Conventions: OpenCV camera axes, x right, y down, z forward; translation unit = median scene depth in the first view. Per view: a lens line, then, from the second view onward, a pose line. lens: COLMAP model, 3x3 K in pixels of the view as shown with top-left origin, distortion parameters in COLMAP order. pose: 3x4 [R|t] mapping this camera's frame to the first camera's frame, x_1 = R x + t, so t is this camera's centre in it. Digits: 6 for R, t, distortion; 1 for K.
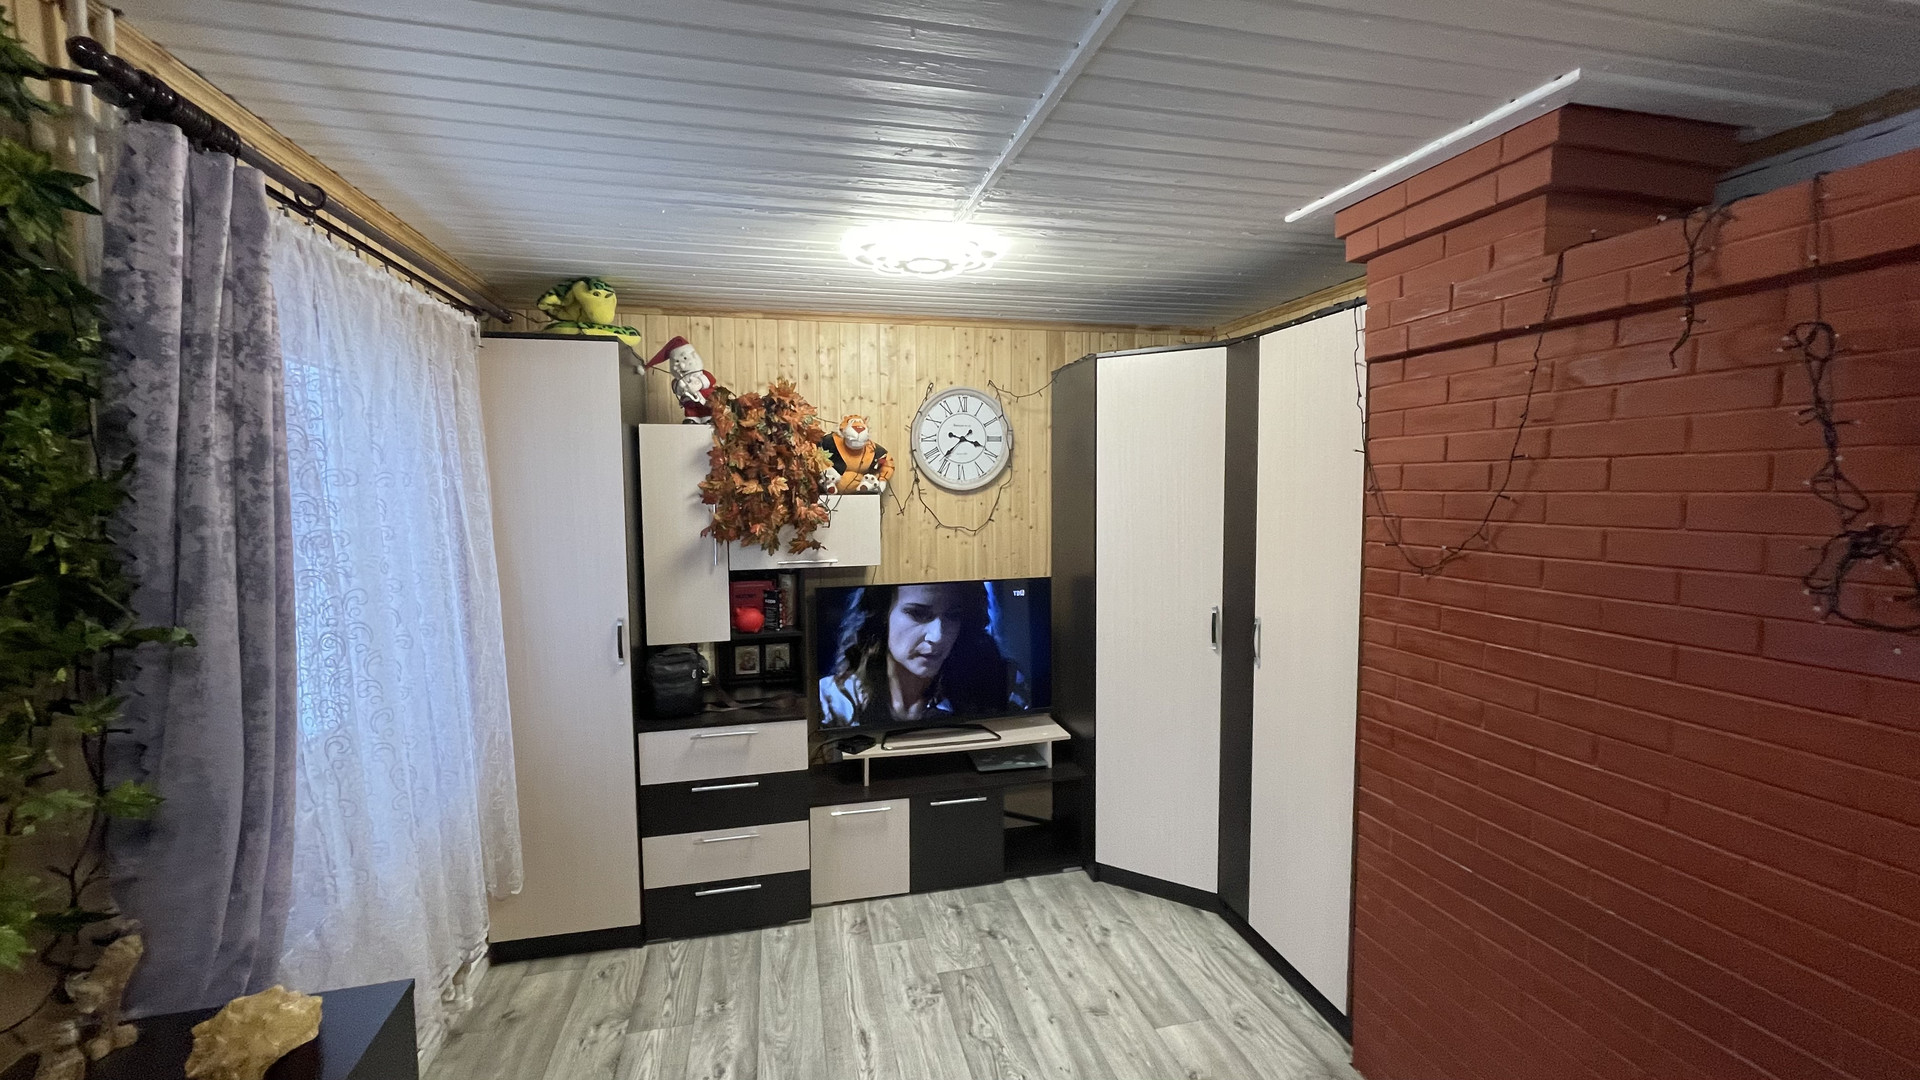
lens RADIAL K [[775.0, 0, 960.0], [0, 775.0, 540.0], [0, 0, 1]] dist [0.000756, -0.000090]
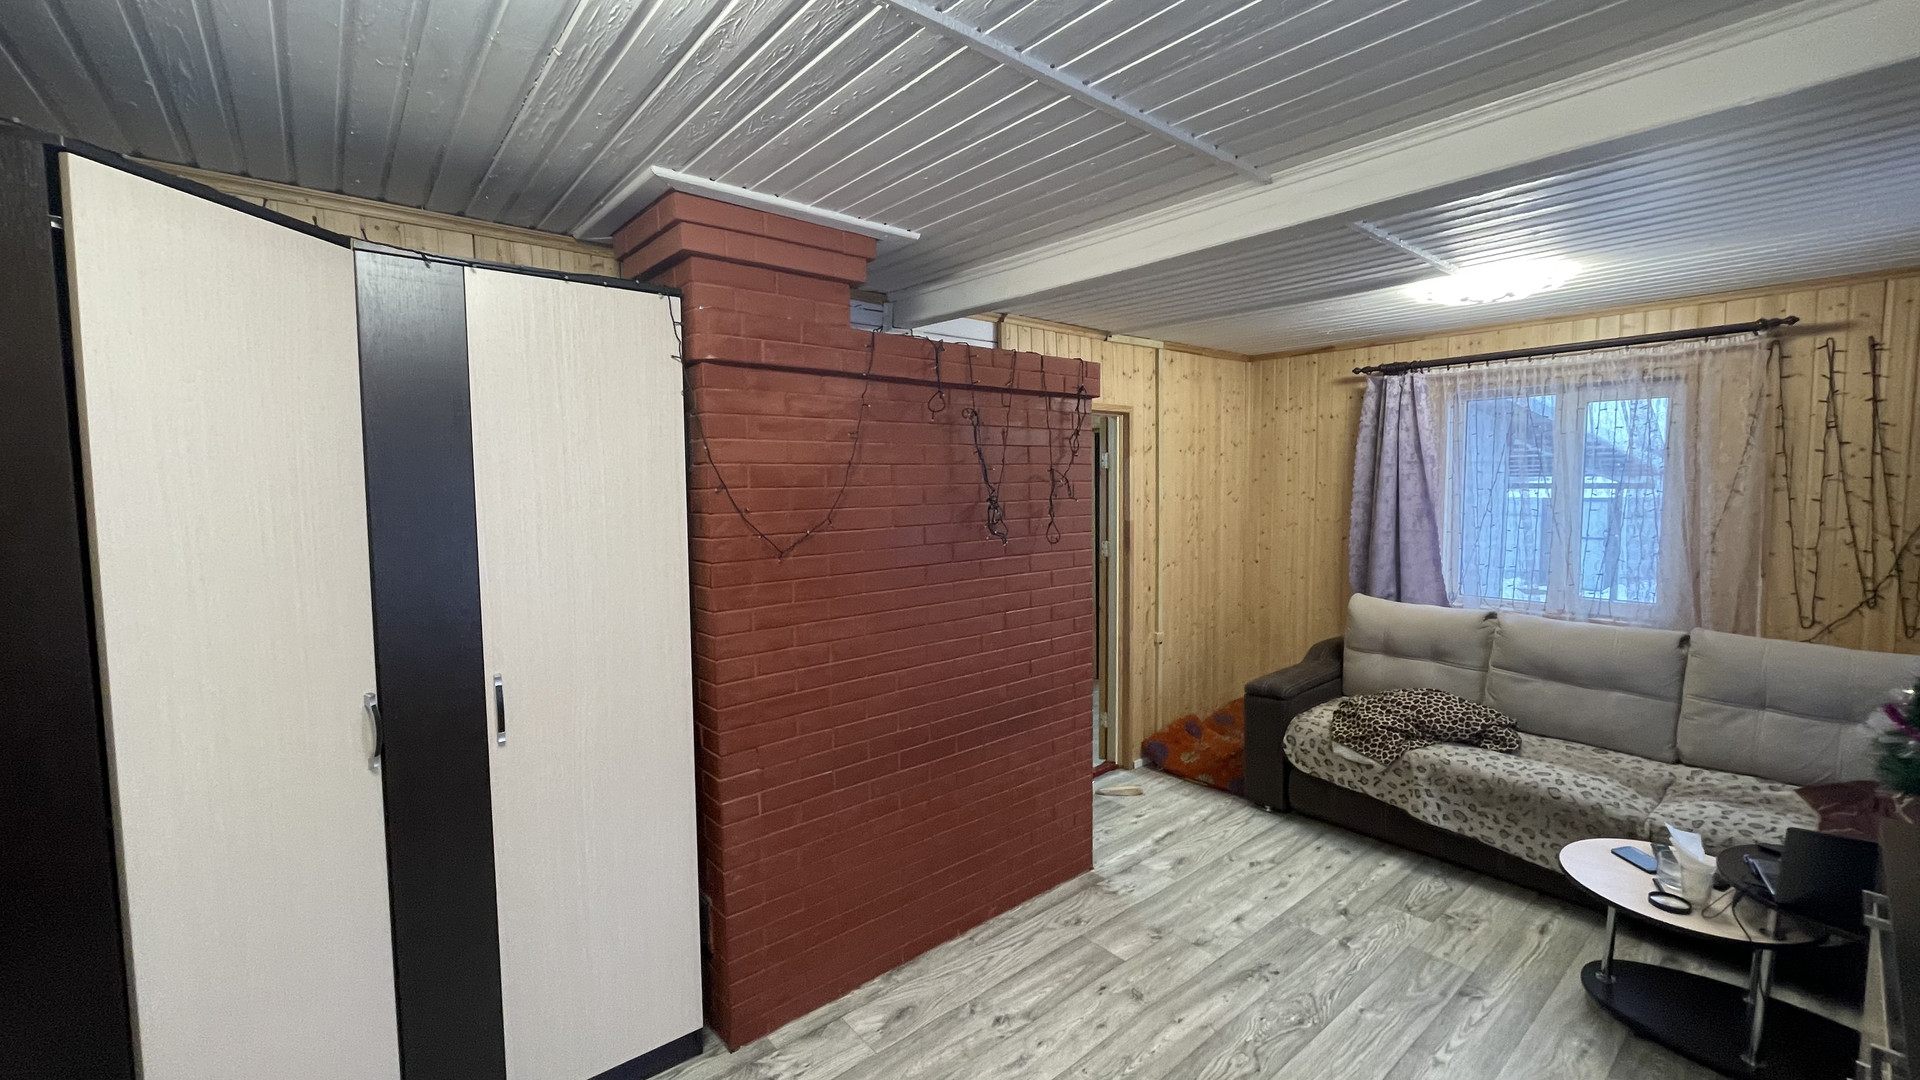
lens RADIAL K [[775.0, 0, 960.0], [0, 775.0, 540.0], [0, 0, 1]] dist [0.000756, -0.000090]
pose [[-0.442319, -0.058816, 0.894927, -0.574044], [0.077729, 0.991579, 0.103585, -0.083675], [-0.893483, 0.115379, -0.434022, 1.258871]]
